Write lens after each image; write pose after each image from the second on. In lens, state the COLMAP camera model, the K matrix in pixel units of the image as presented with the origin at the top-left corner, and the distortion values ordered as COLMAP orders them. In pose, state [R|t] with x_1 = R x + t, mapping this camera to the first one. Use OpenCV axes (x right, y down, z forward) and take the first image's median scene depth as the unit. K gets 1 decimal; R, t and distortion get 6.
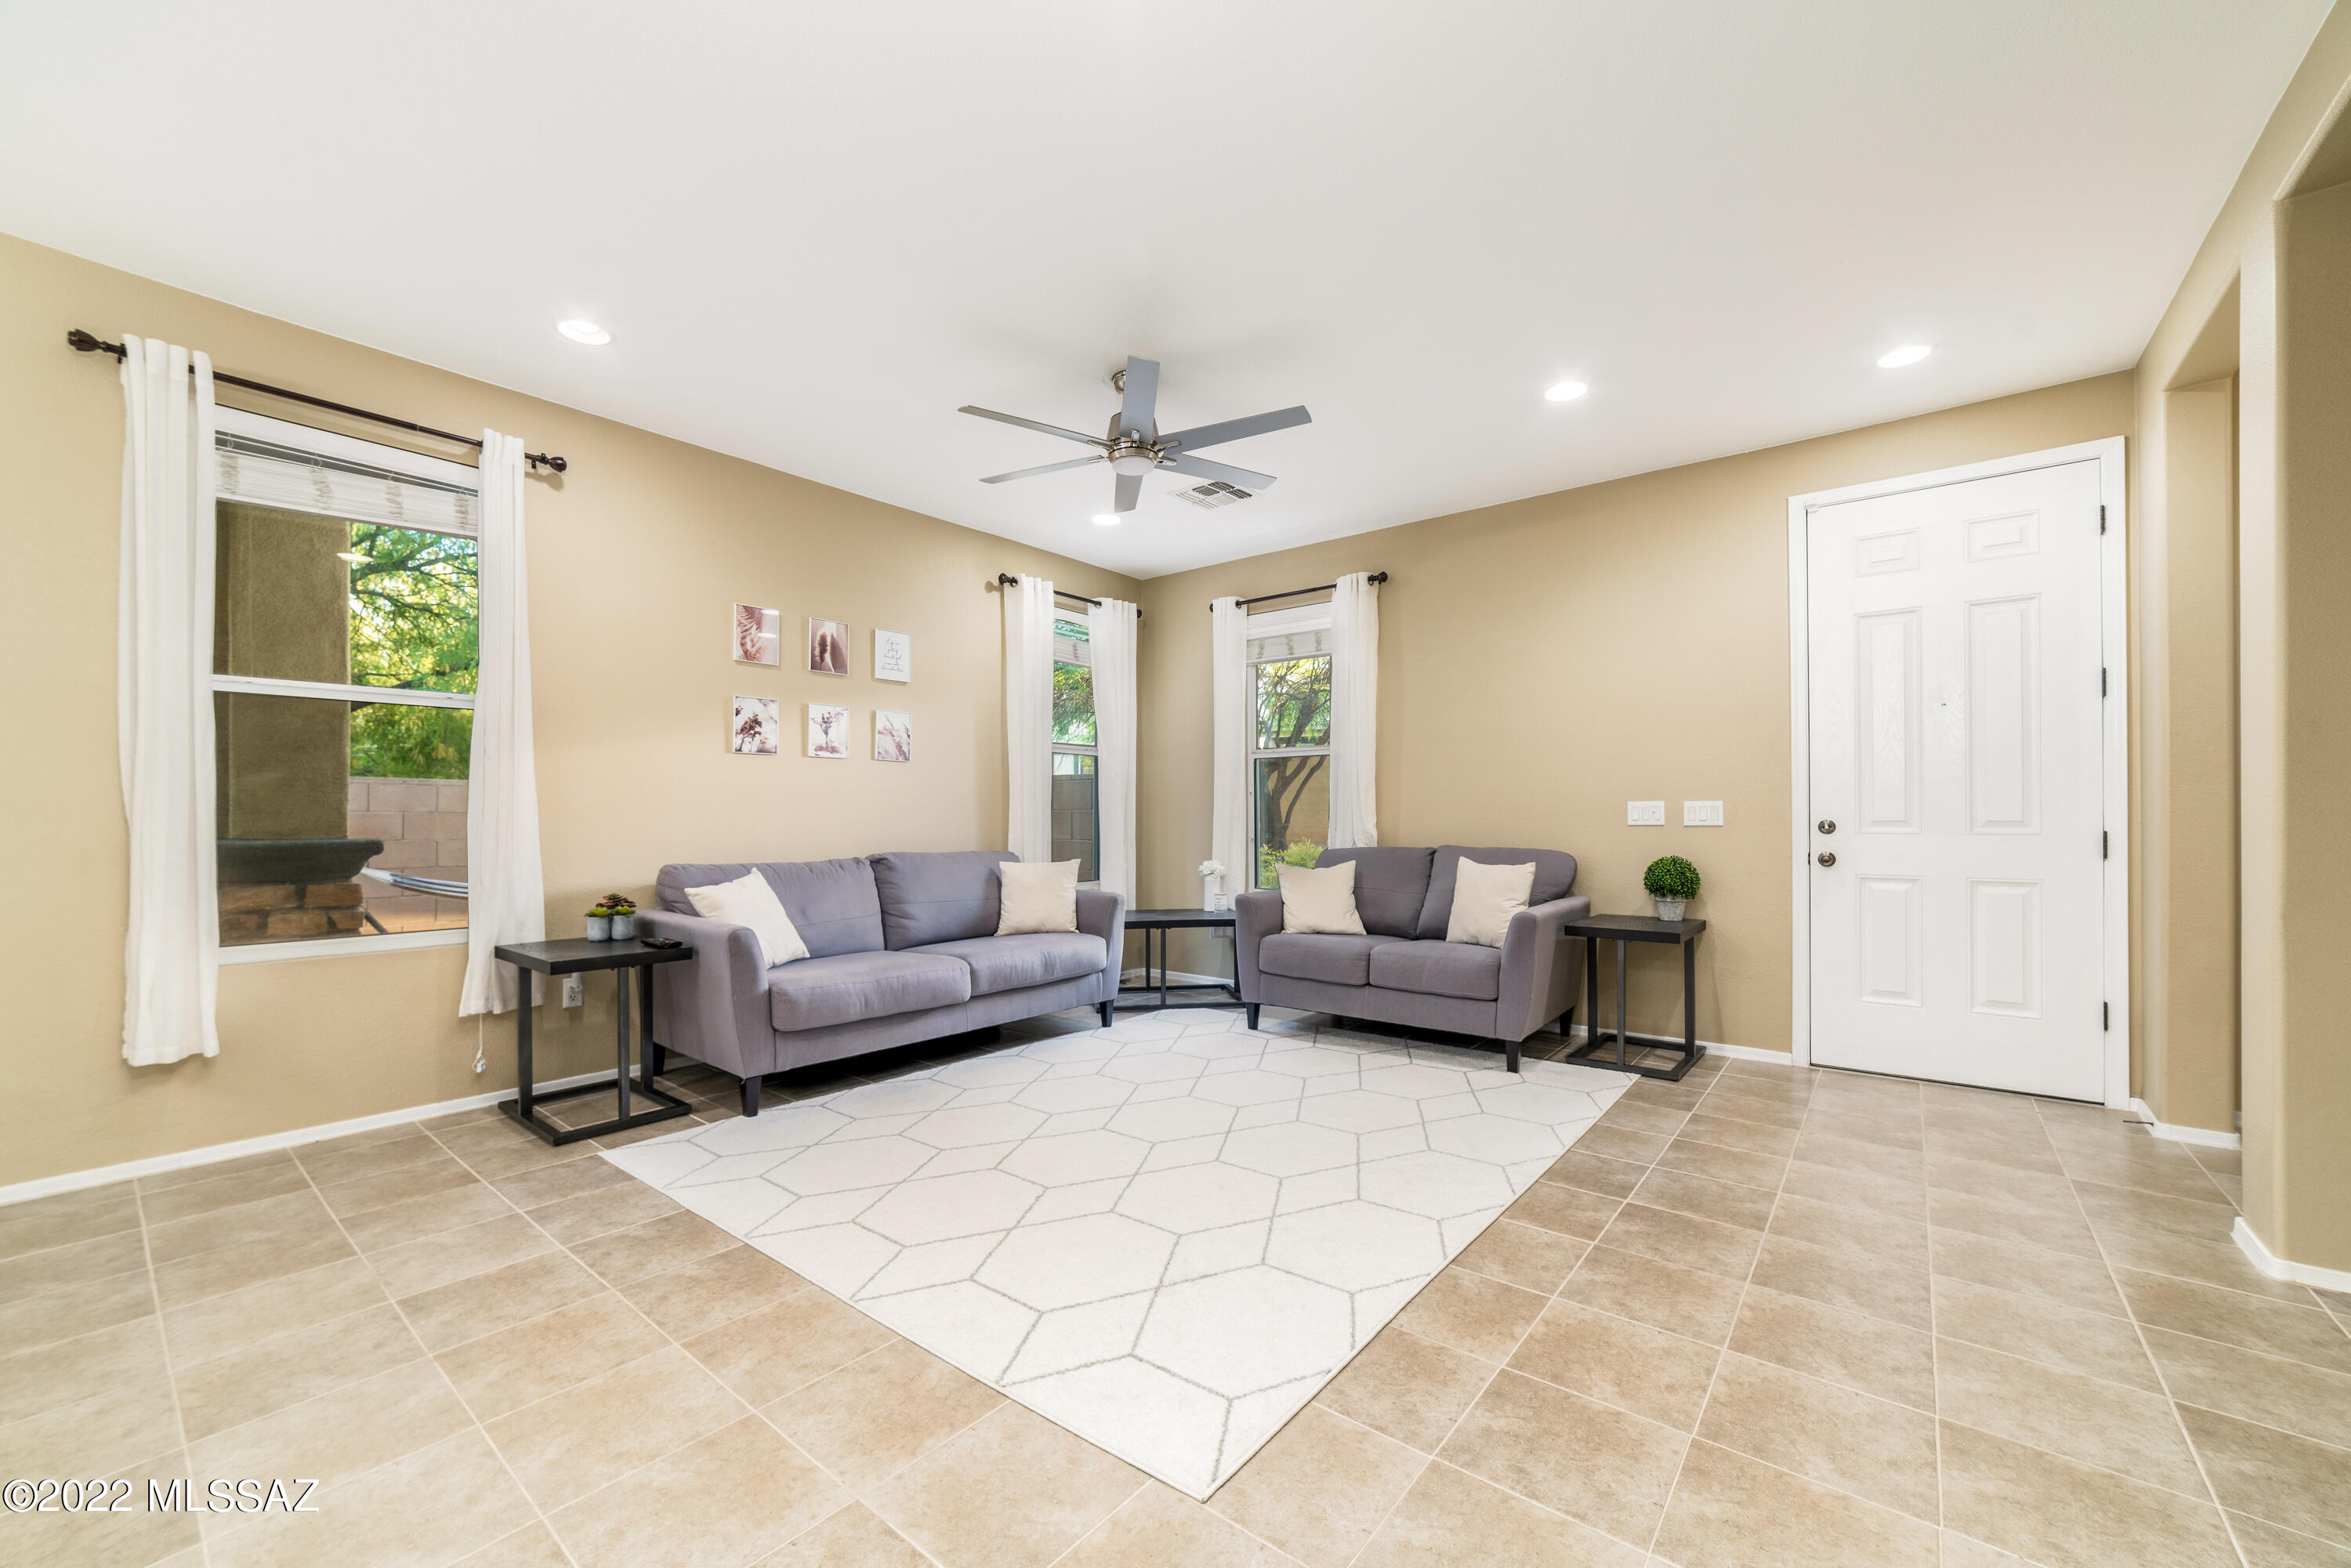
lens RADIAL K [[921.2, 0, 1168.4], [0, 921.2, 820.0], [0, 0, 1]] dist [-0.025991, 0.009792]
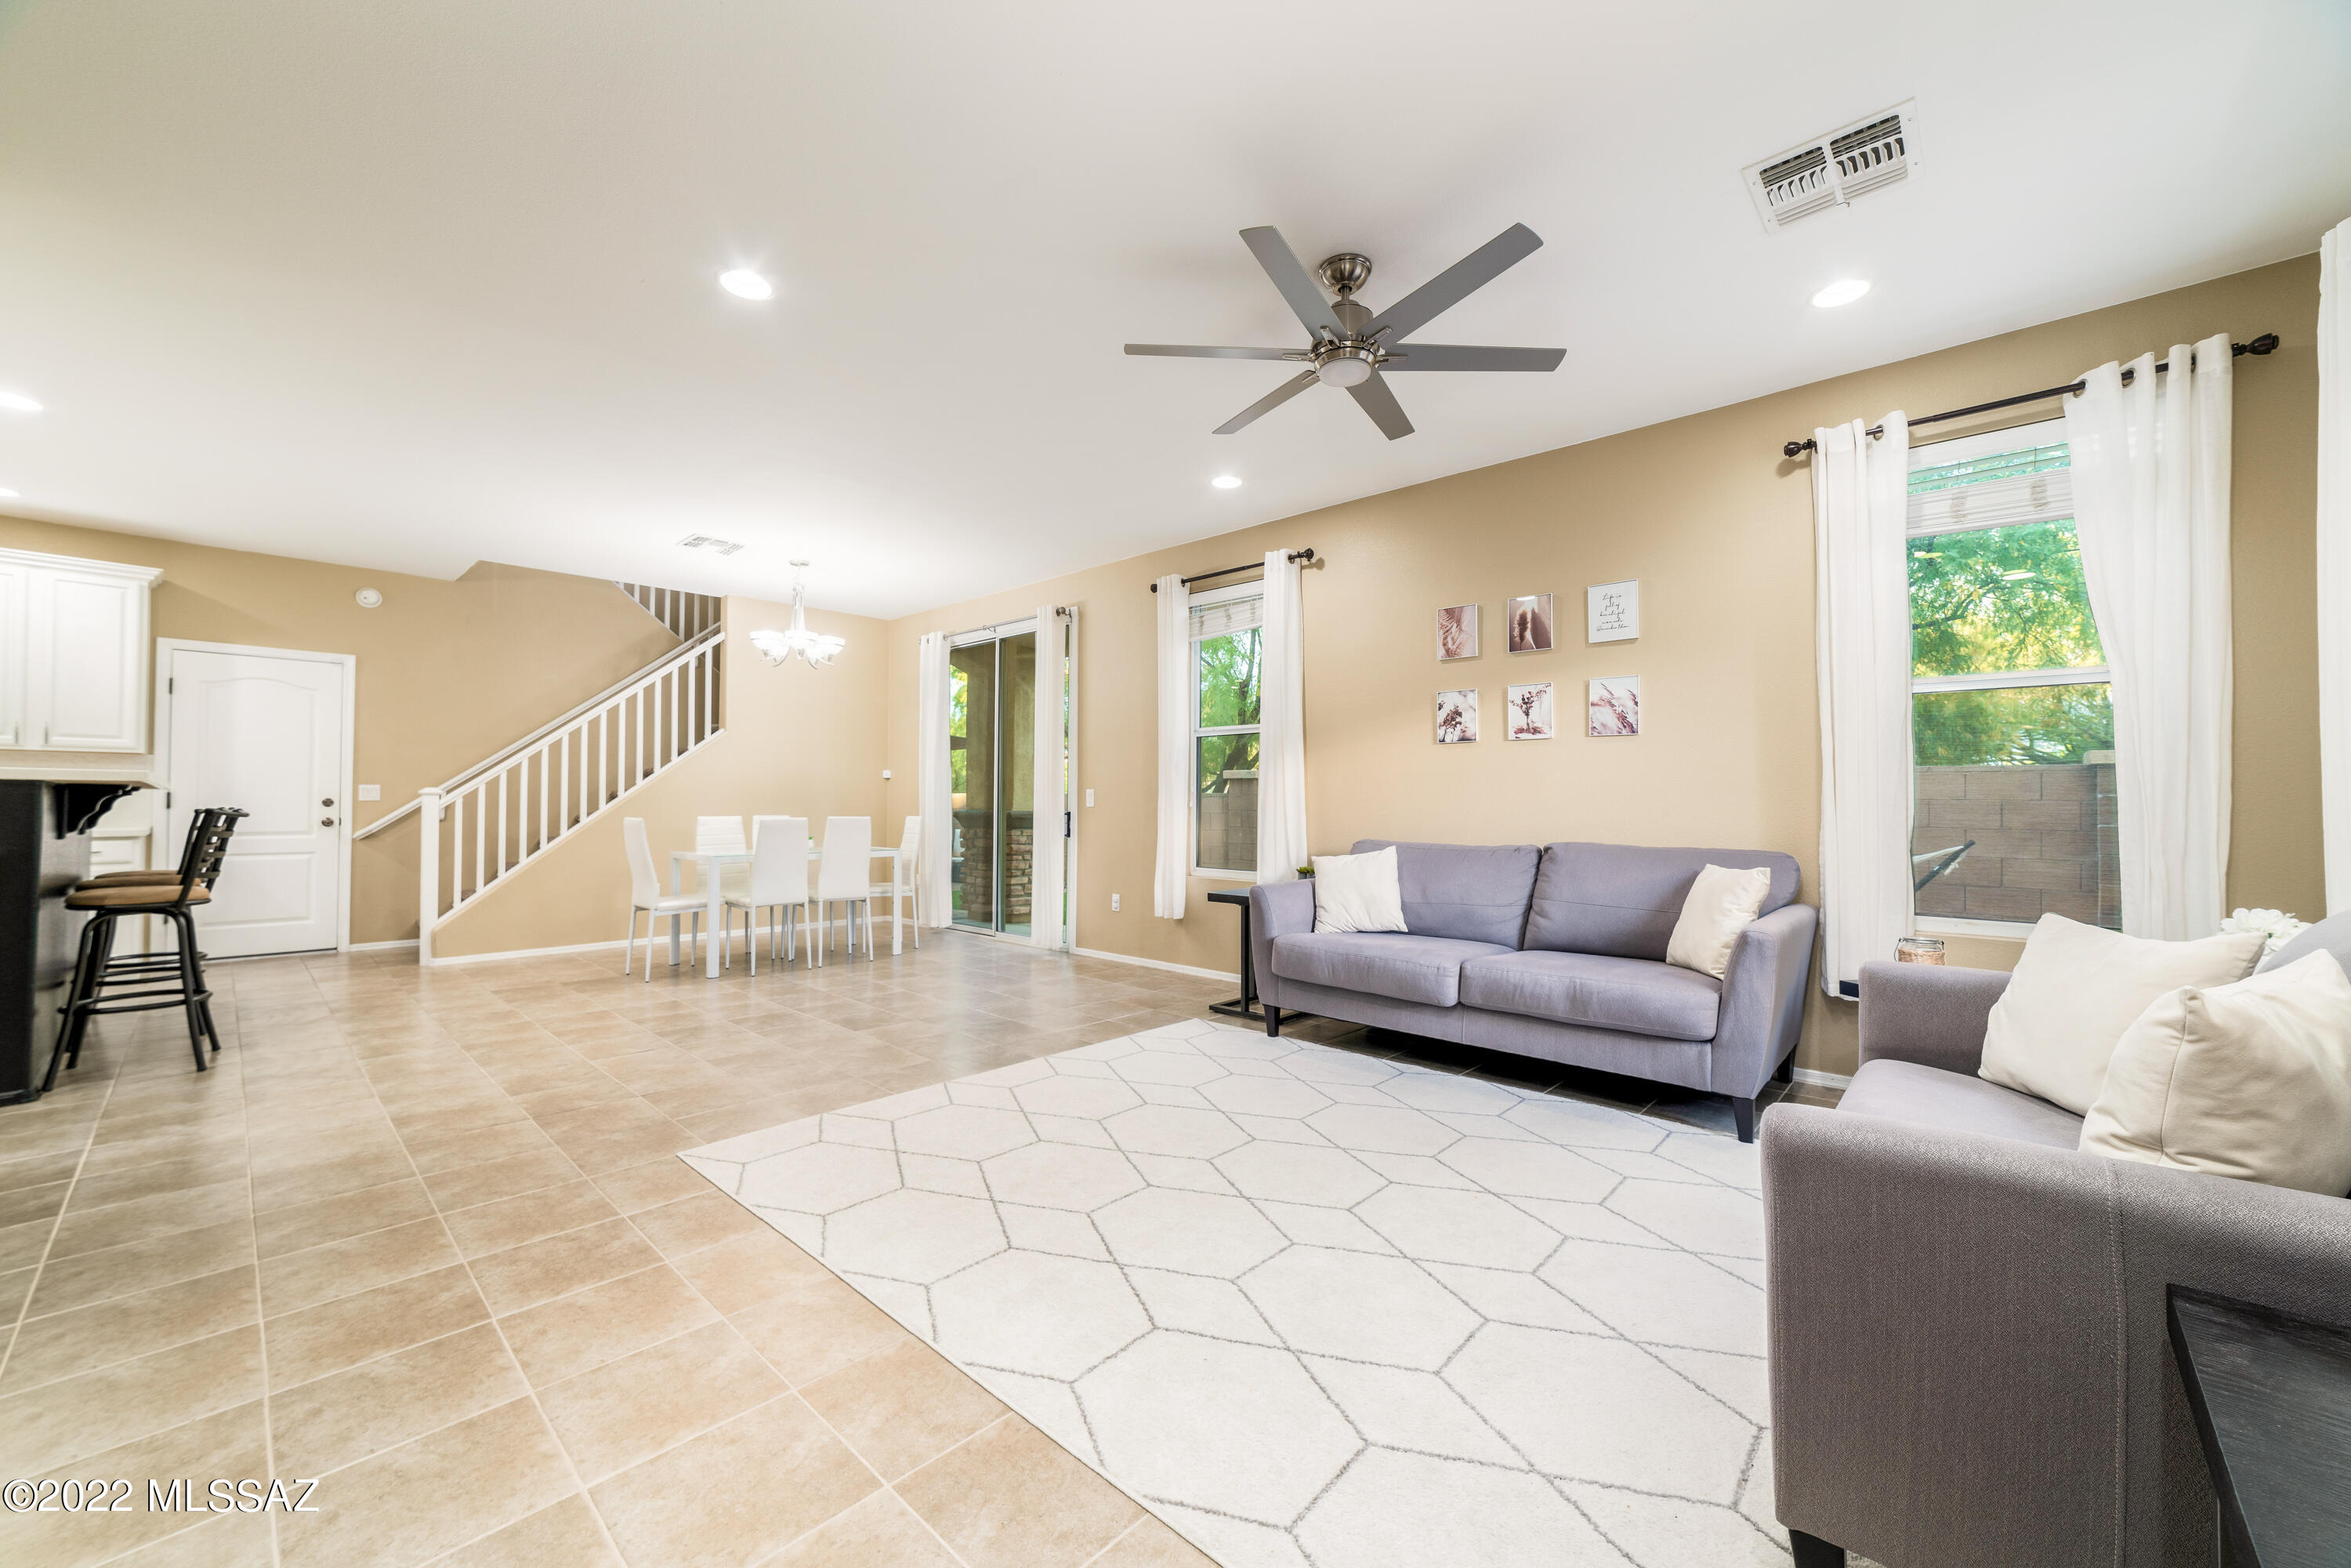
lens RADIAL K [[908.9, 0, 1170.1], [0, 908.9, 792.5], [0, 0, 1]] dist [-0.025531, 0.009328]
pose [[-0.067609, -0.010427, -0.997657, 0.623951], [-0.005755, 0.999933, -0.010061, -0.000751], [0.997695, 0.005062, -0.067664, 0.722509]]
